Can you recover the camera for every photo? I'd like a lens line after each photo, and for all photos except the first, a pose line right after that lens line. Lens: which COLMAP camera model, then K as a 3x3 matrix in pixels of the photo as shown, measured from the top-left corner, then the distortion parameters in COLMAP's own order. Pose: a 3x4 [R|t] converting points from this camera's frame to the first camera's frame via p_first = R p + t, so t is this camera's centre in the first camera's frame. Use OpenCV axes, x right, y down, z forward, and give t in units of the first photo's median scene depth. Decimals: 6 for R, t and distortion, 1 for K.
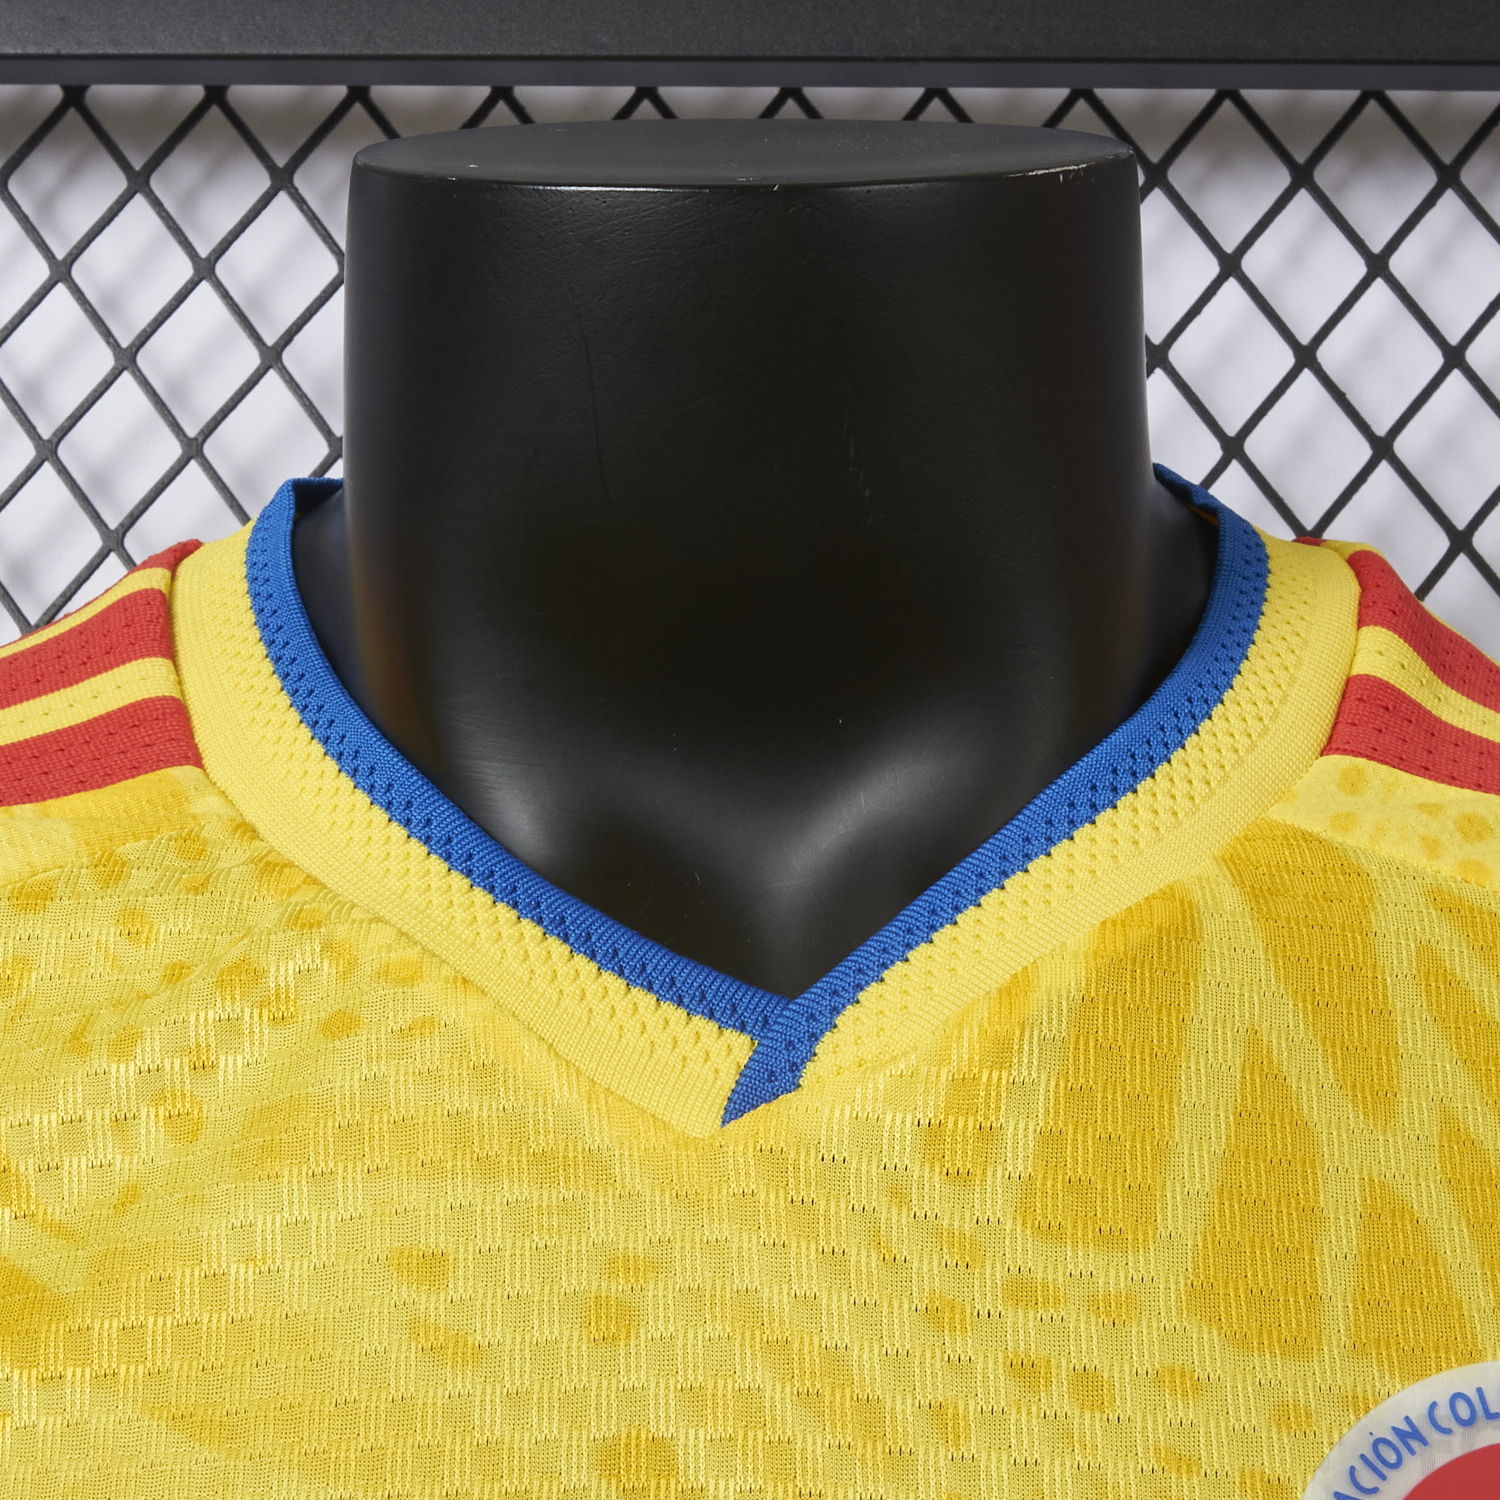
lens RADIAL K [[3363.9, 0, 749.1], [0, 3363.9, 754.6], [0, 0, 1]] dist [-0.103299, 0.000000]
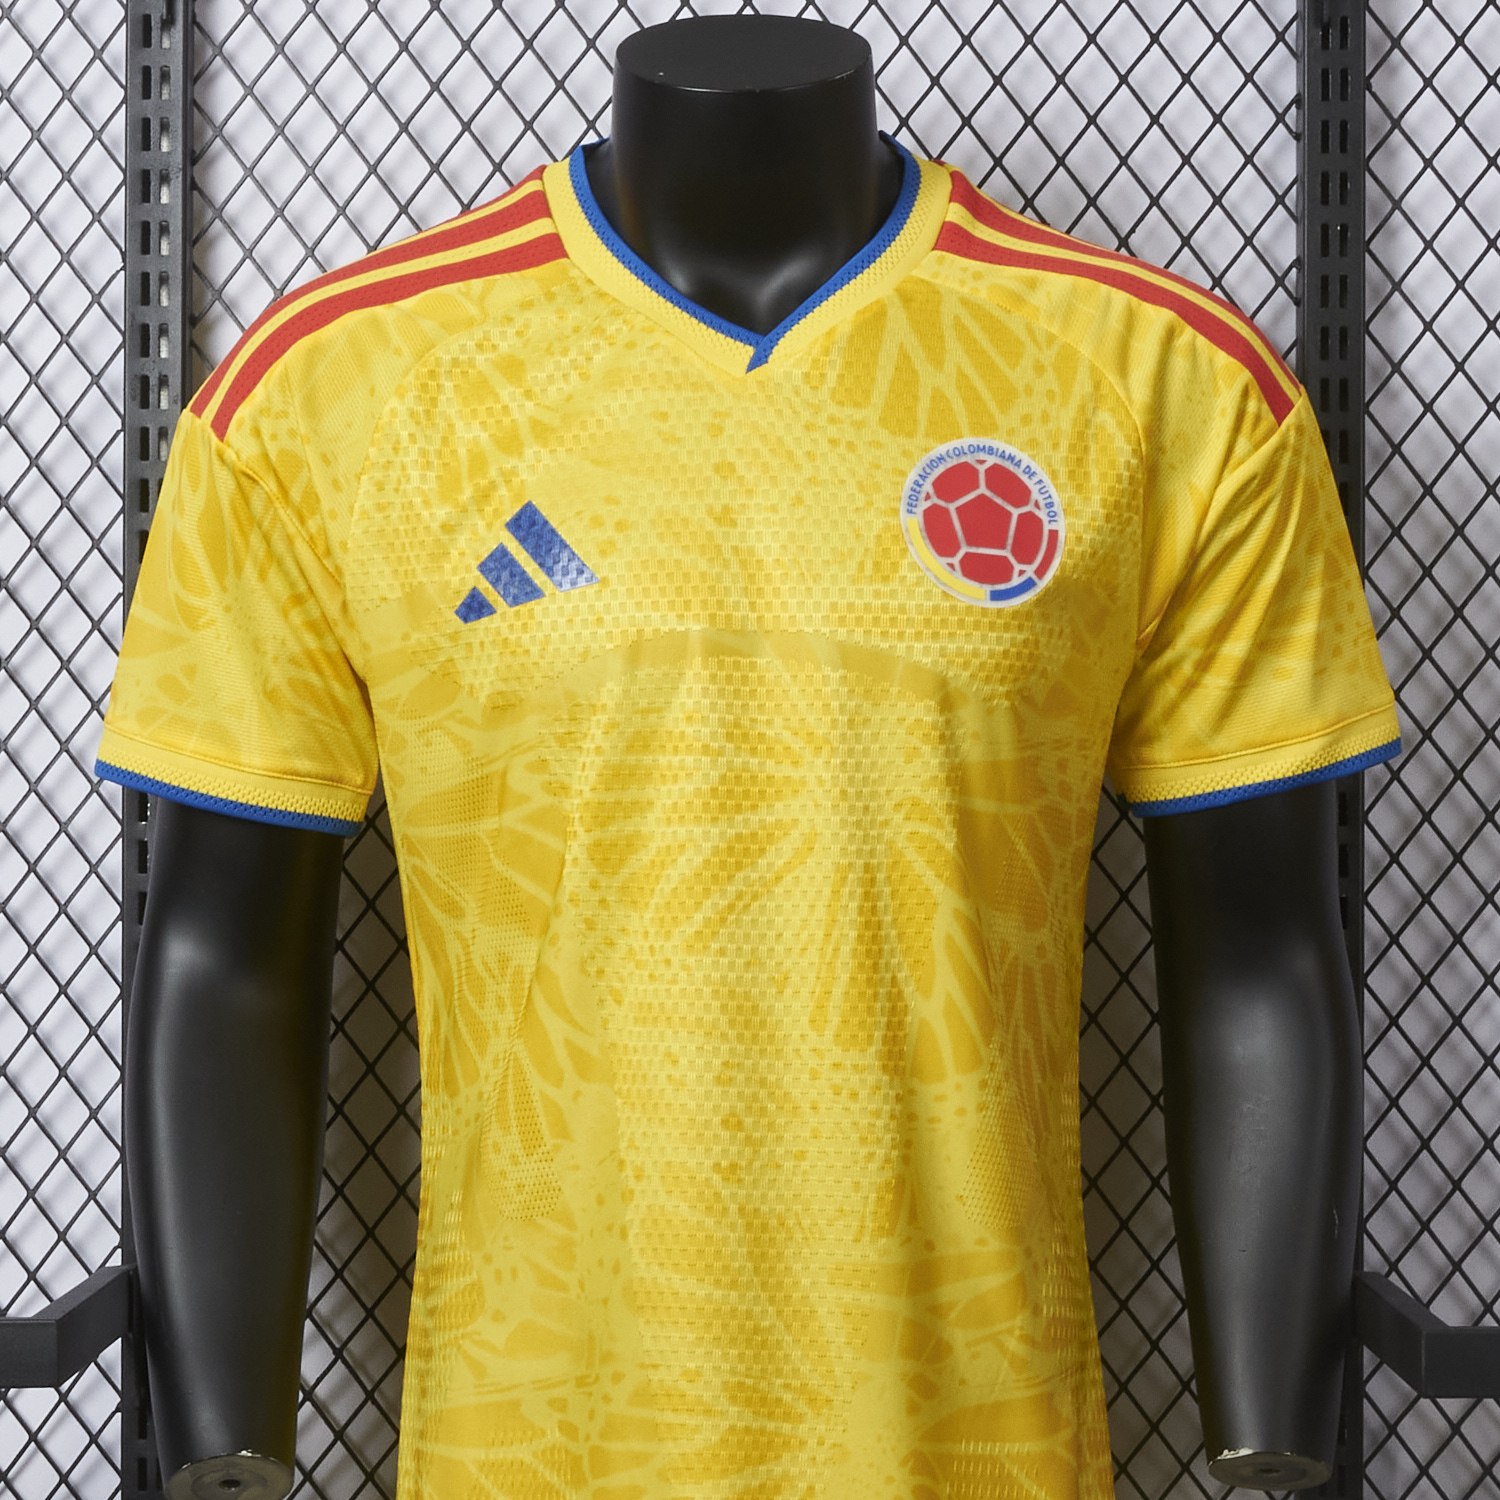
lens RADIAL K [[3363.9, 0, 750.3], [0, 3363.9, 751.9], [0, 0, 1]] dist [-0.103299, 0.000000]
pose [[0.999424, -0.018762, 0.028278, -0.104405], [0.011590, 0.971876, 0.235208, -0.311800], [-0.031896, -0.234745, 0.971534, -2.353642]]
